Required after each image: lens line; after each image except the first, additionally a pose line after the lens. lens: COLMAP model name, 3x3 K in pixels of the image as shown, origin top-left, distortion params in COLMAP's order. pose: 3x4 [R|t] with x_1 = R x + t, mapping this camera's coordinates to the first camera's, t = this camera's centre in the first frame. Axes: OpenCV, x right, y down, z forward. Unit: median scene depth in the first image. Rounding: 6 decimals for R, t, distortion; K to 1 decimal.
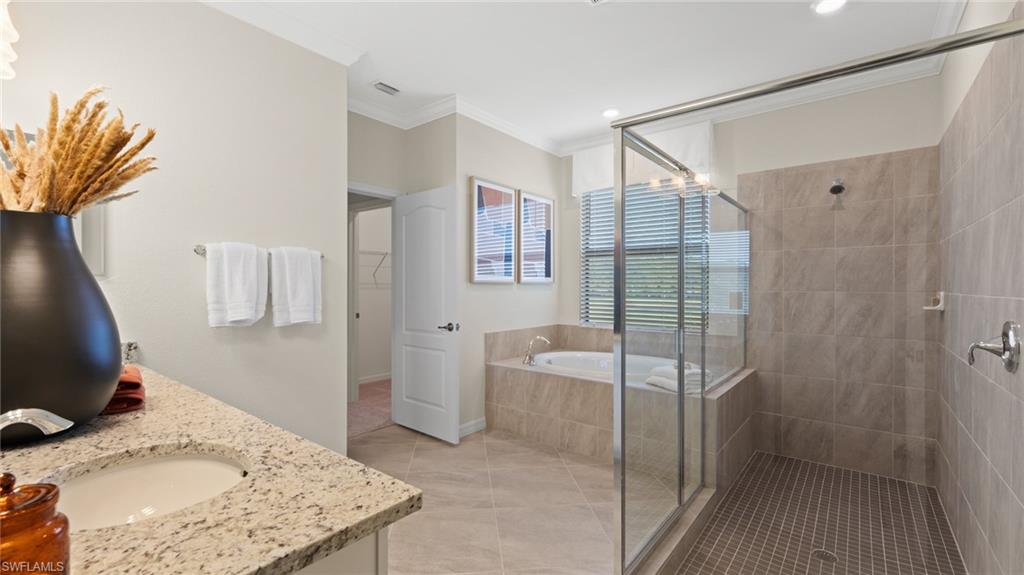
lens RADIAL K [[432.1, 0, 514.3], [0, 432.1, 288.9], [0, 0, 1]] dist [-0.000174, 0.000002]
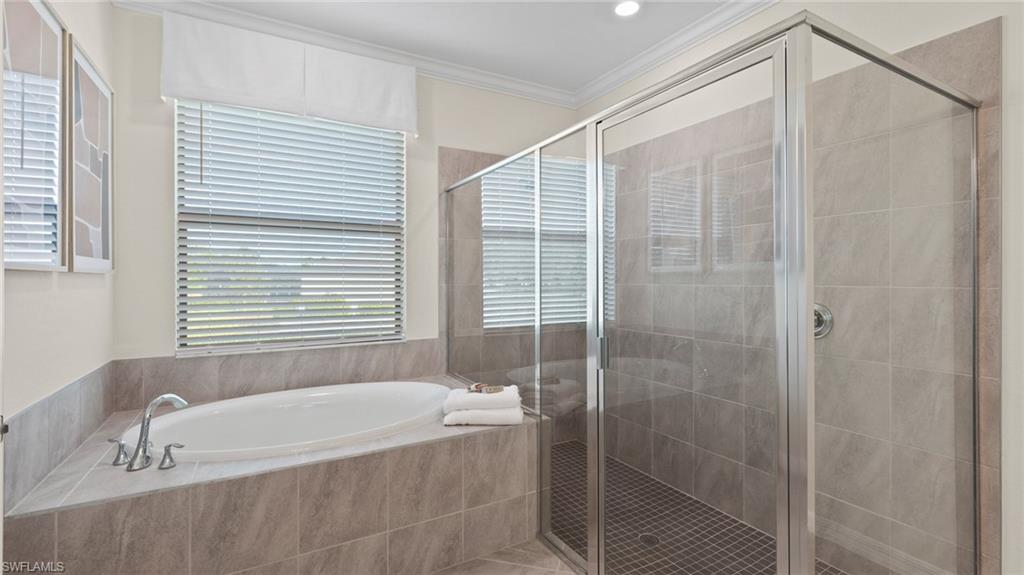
lens RADIAL K [[460.9, 0, 514.0], [0, 460.9, 279.4], [0, 0, 1]] dist [0.004878, -0.001323]
pose [[0.368690, -0.003592, 0.929545, -0.293764], [0.002656, 0.999993, 0.002811, -0.008687], [-0.929549, 0.001432, 0.368697, 0.604015]]
